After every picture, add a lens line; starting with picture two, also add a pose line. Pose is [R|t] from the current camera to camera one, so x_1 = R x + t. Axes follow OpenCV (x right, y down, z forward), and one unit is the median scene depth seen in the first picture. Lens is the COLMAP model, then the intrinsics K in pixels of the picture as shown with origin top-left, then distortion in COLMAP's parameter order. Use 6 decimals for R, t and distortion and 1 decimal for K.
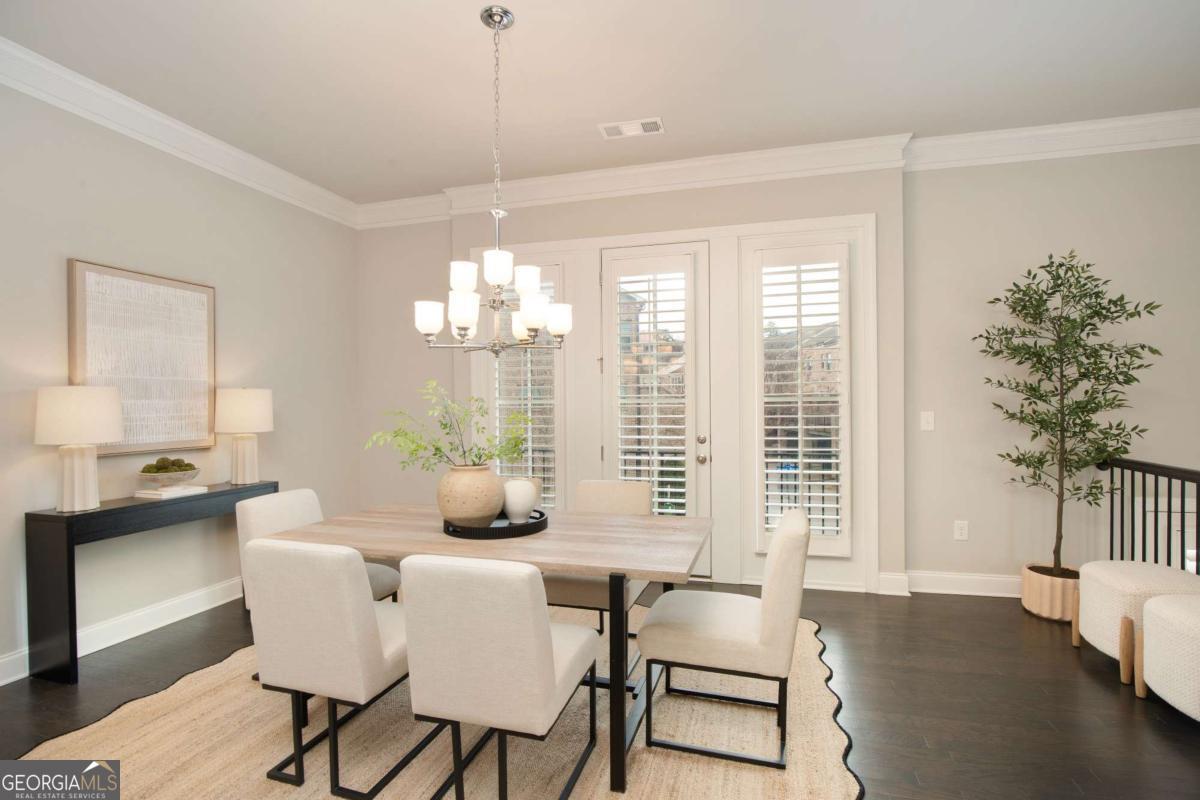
lens RADIAL K [[555.2, 0, 609.3], [0, 555.2, 415.4], [0, 0, 1]] dist [-0.022851, 0.001062]
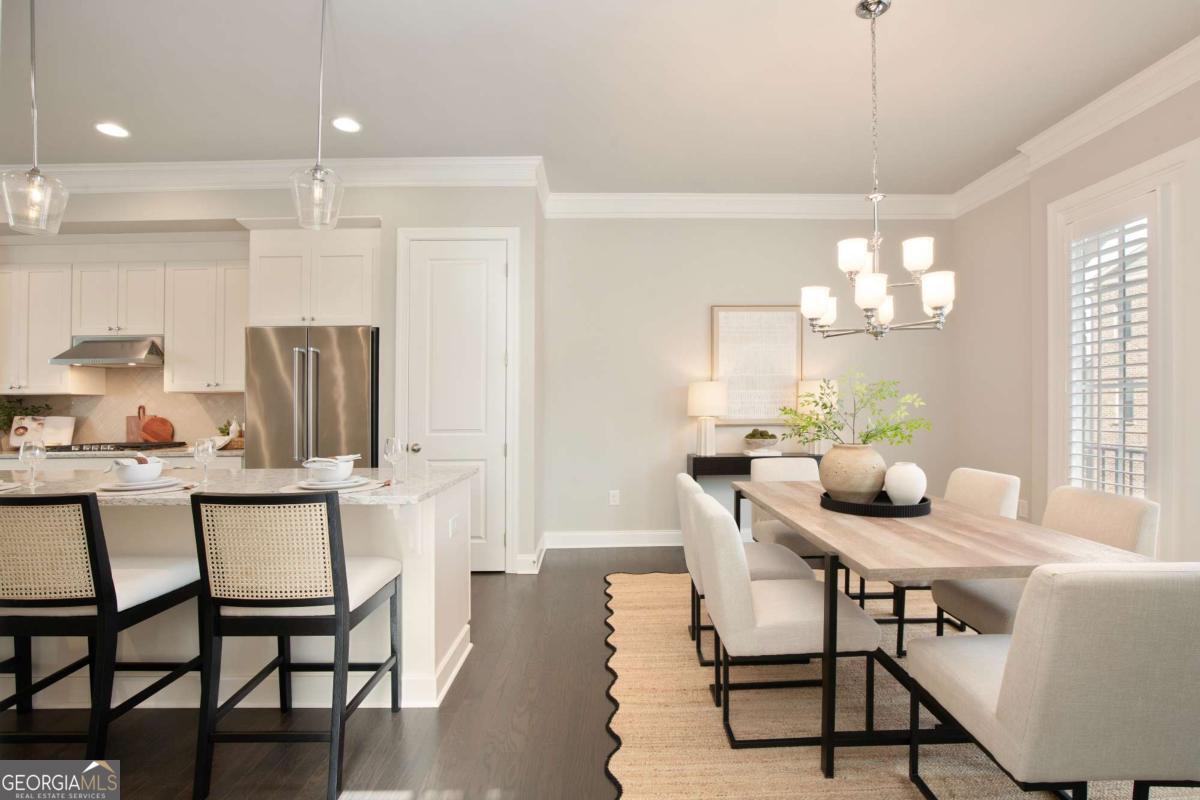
lens RADIAL K [[555.2, 0, 623.7], [0, 555.2, 408.9], [0, 0, 1]] dist [-0.022851, 0.001062]
pose [[0.321630, 0.006956, -0.946840, 0.578309], [-0.017458, 0.999847, 0.001415, 0.032901], [0.946705, 0.016075, 0.321702, 0.219922]]
